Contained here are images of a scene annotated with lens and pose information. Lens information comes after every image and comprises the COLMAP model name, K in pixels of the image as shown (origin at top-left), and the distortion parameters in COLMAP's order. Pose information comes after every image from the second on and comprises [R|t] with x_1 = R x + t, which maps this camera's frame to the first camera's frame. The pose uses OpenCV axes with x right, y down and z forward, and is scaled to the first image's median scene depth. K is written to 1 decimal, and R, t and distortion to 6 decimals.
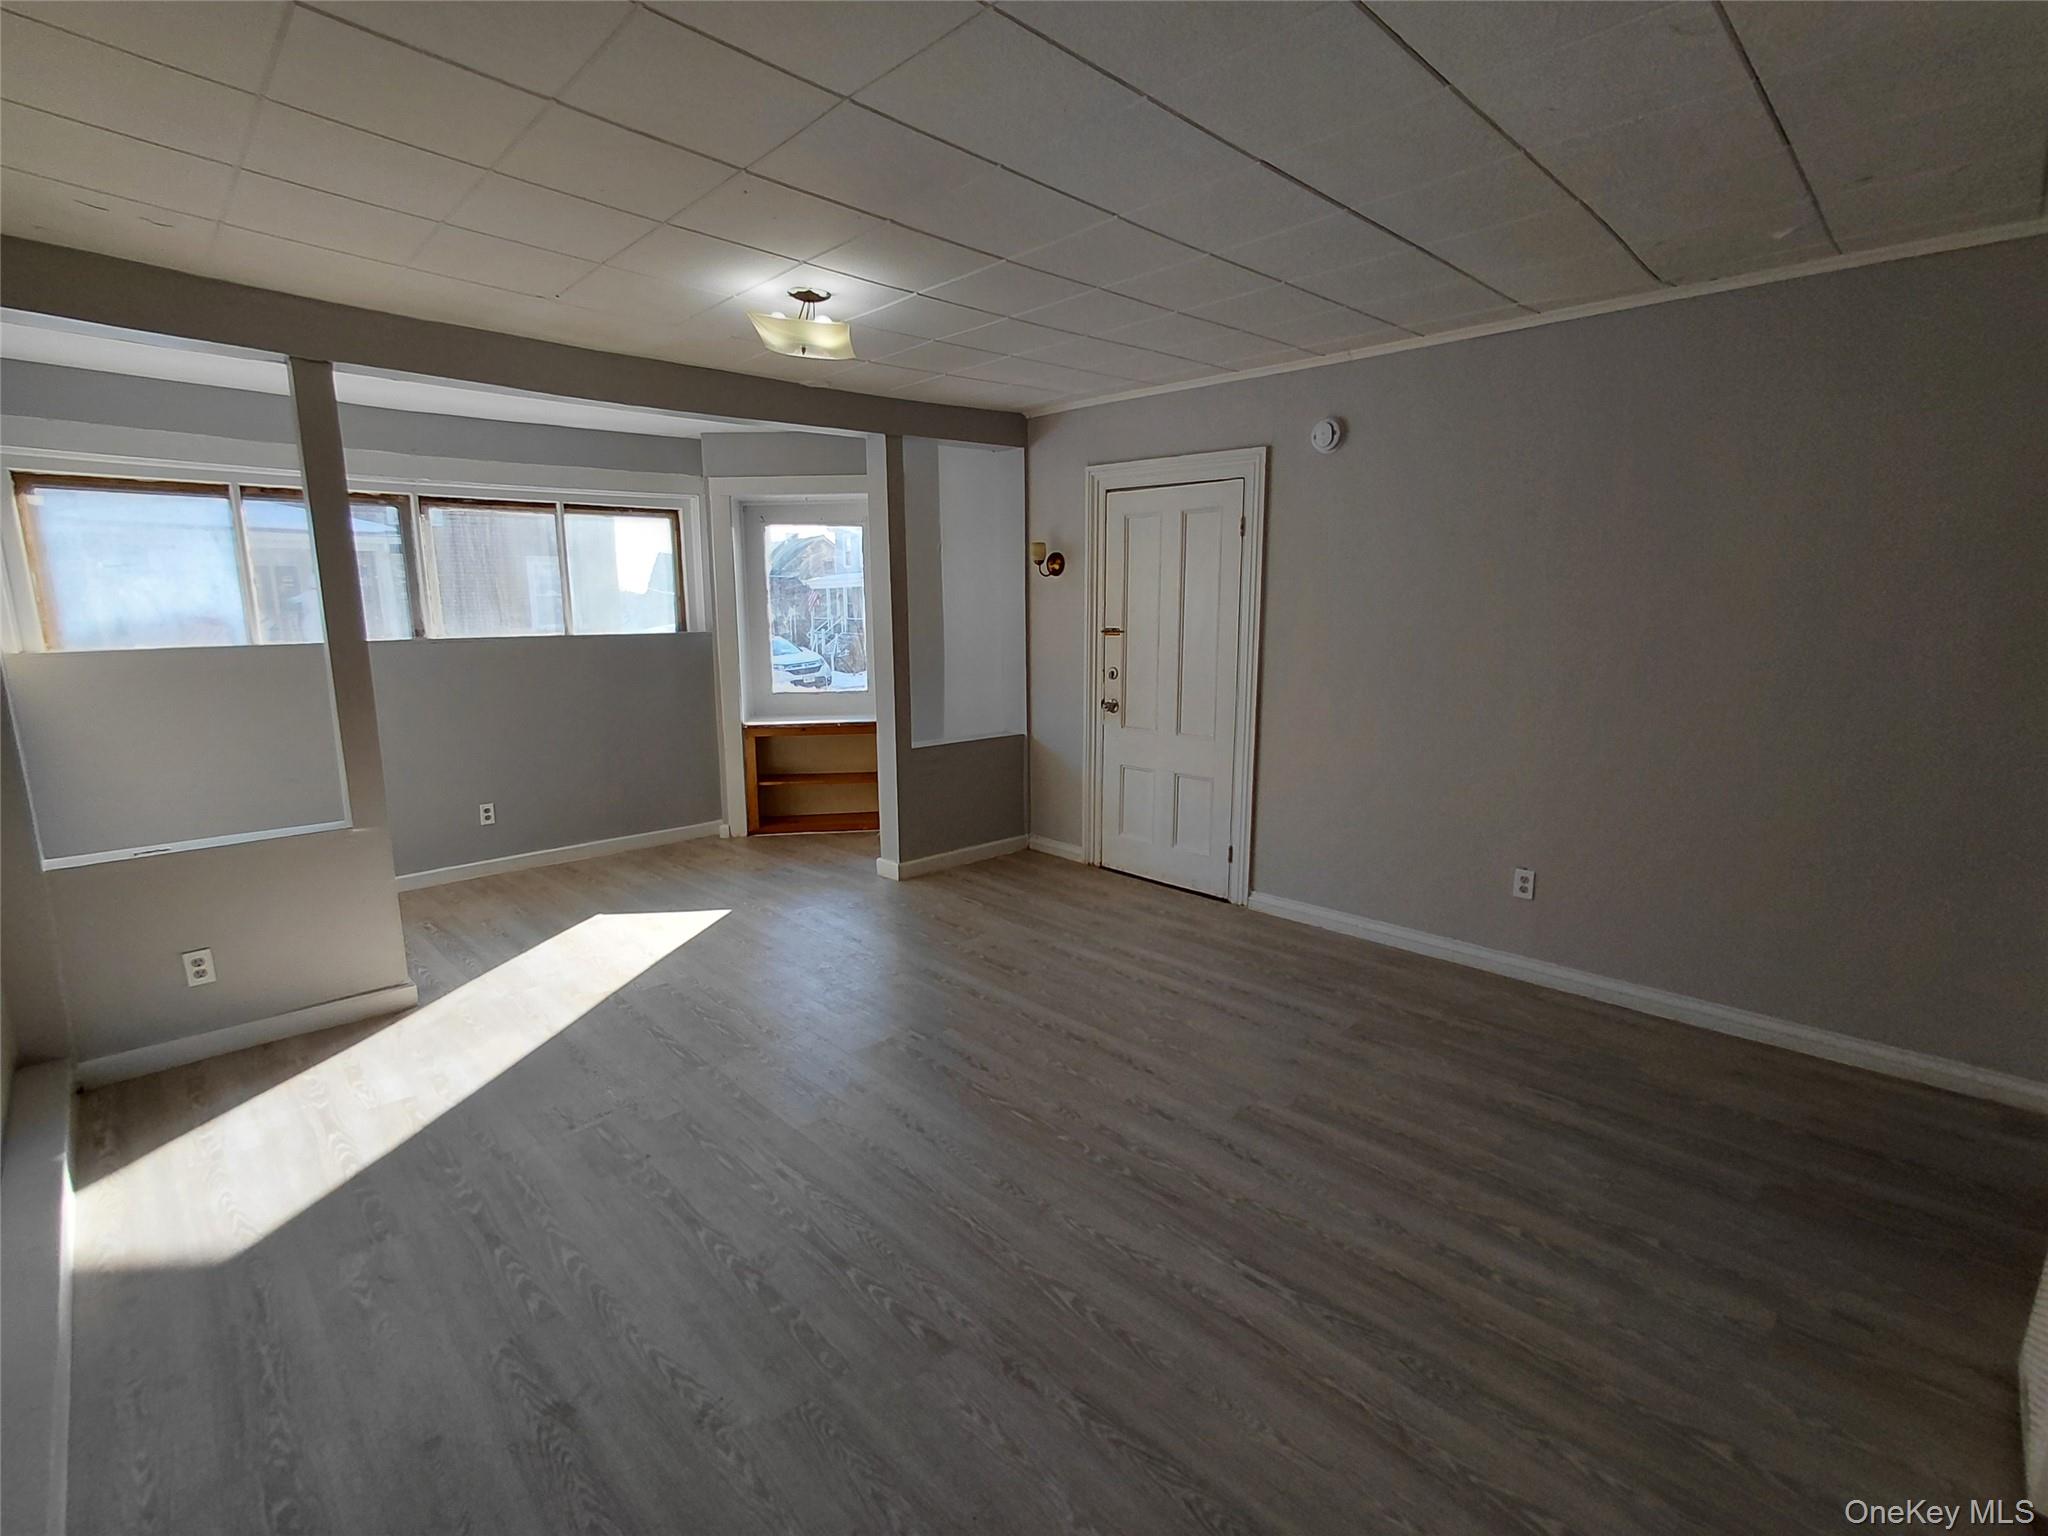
lens RADIAL K [[952.5, 0, 996.4], [0, 952.5, 766.5], [0, 0, 1]] dist [-0.010714, 0.011121]
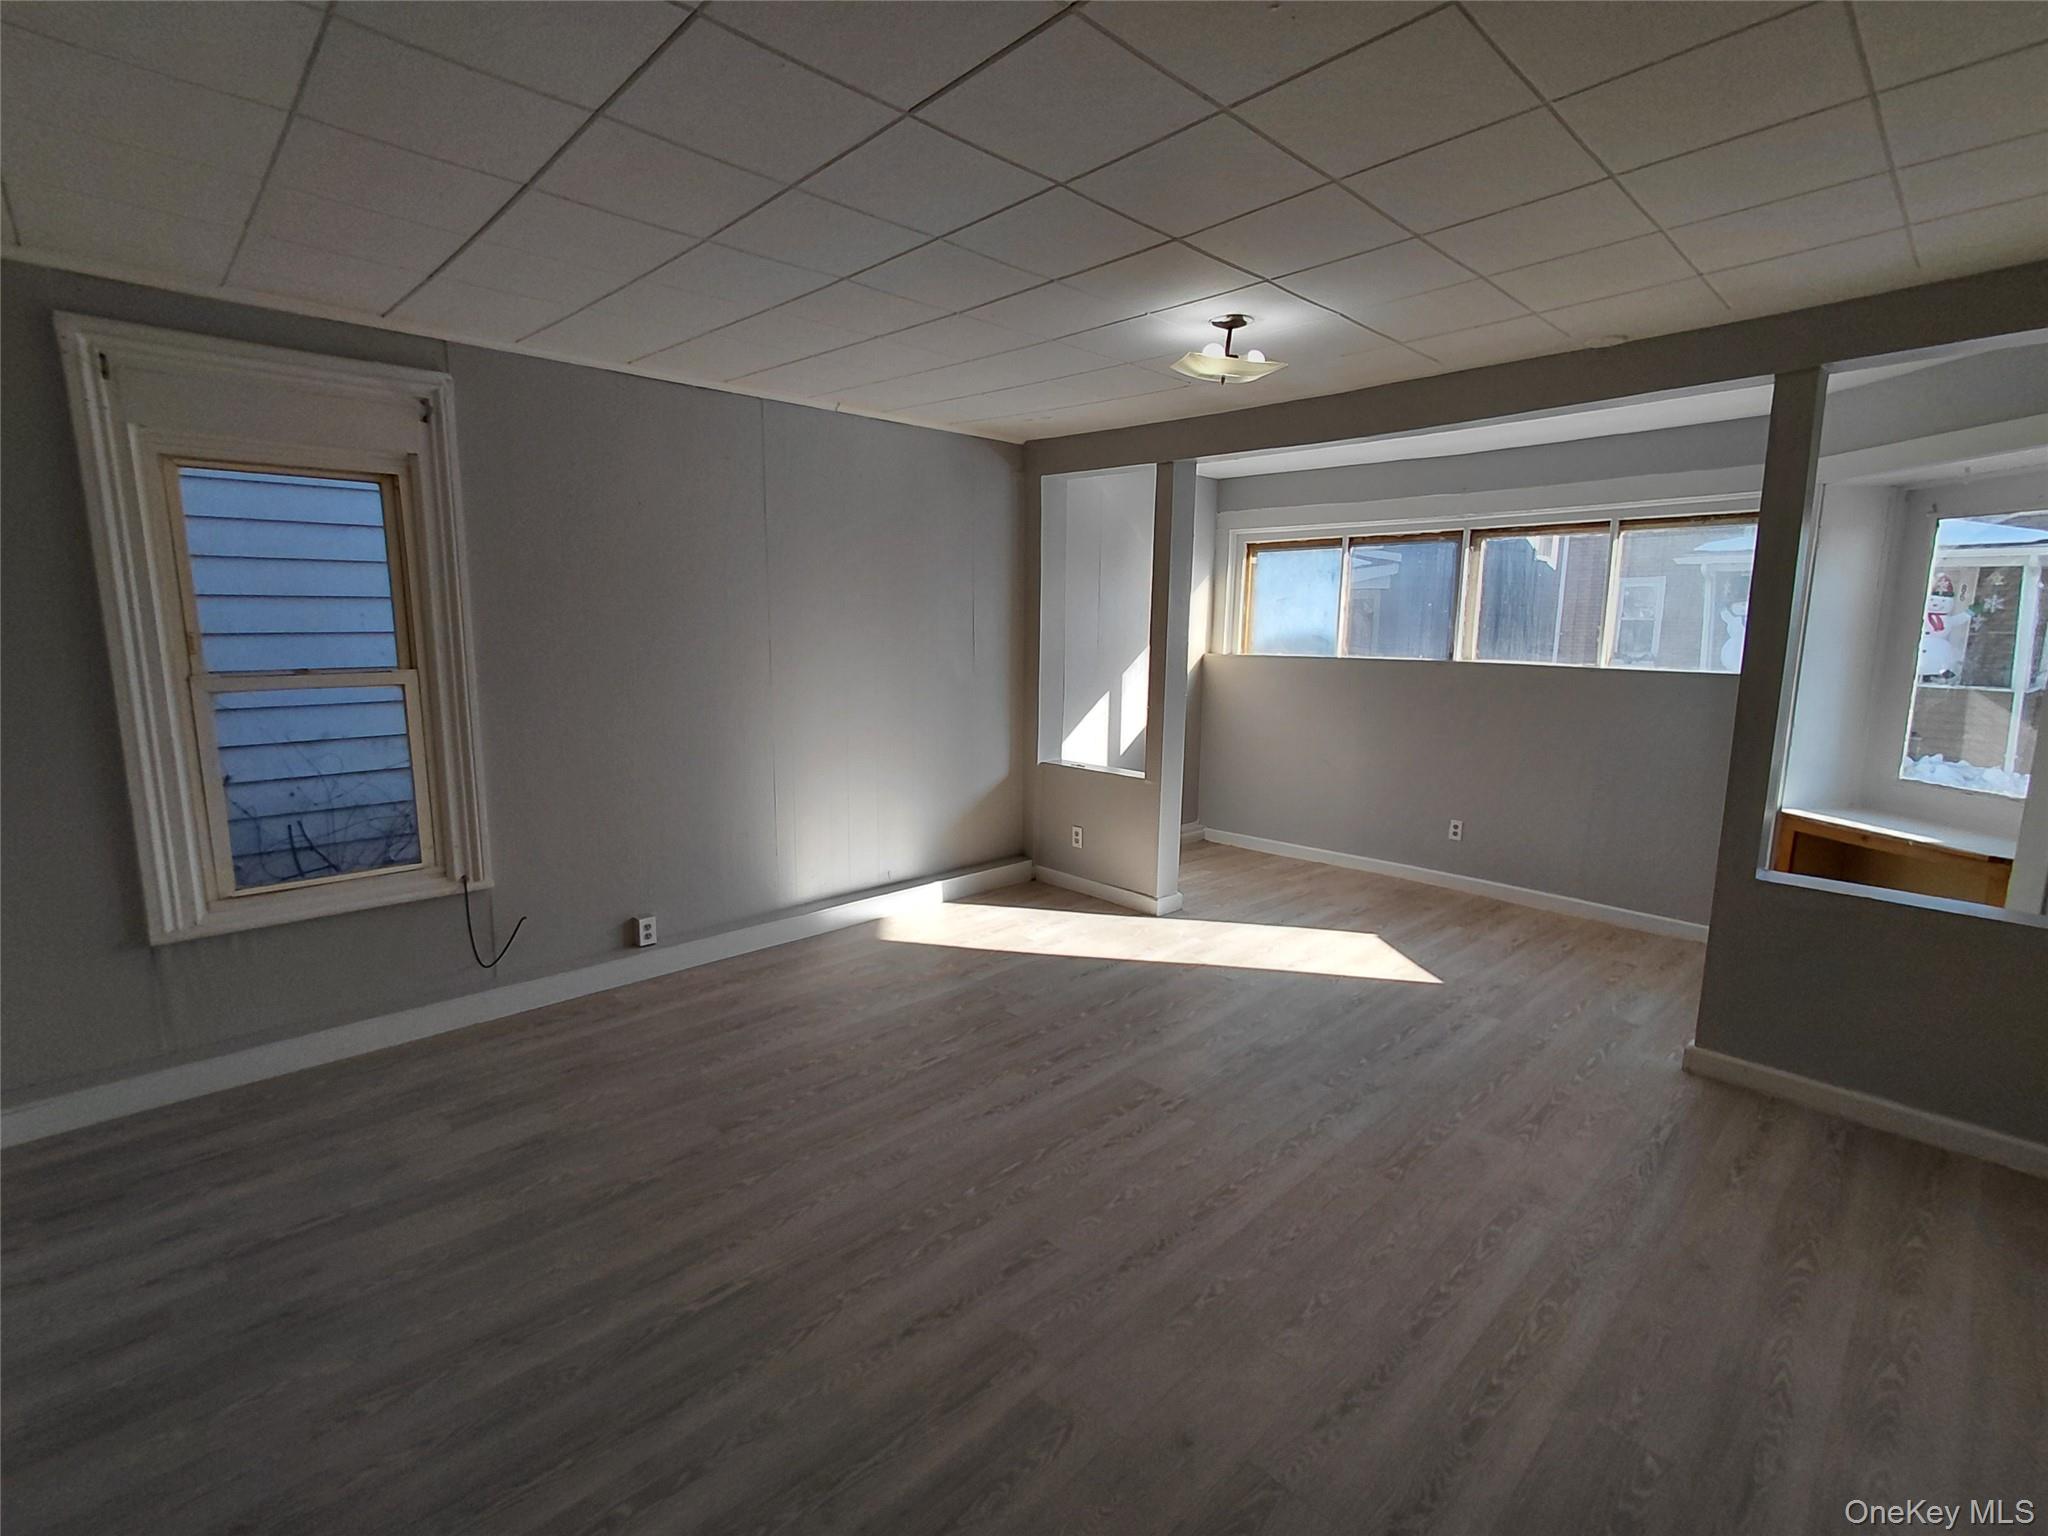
lens RADIAL K [[939.8, 0, 995.3], [0, 939.8, 766.5], [0, 0, 1]] dist [-0.008254, 0.000365]
pose [[-0.014556, 0.163654, -0.986410, 0.678029], [-0.181105, 0.969767, 0.163565, -0.135188], [0.983356, 0.181025, 0.015522, 0.675977]]
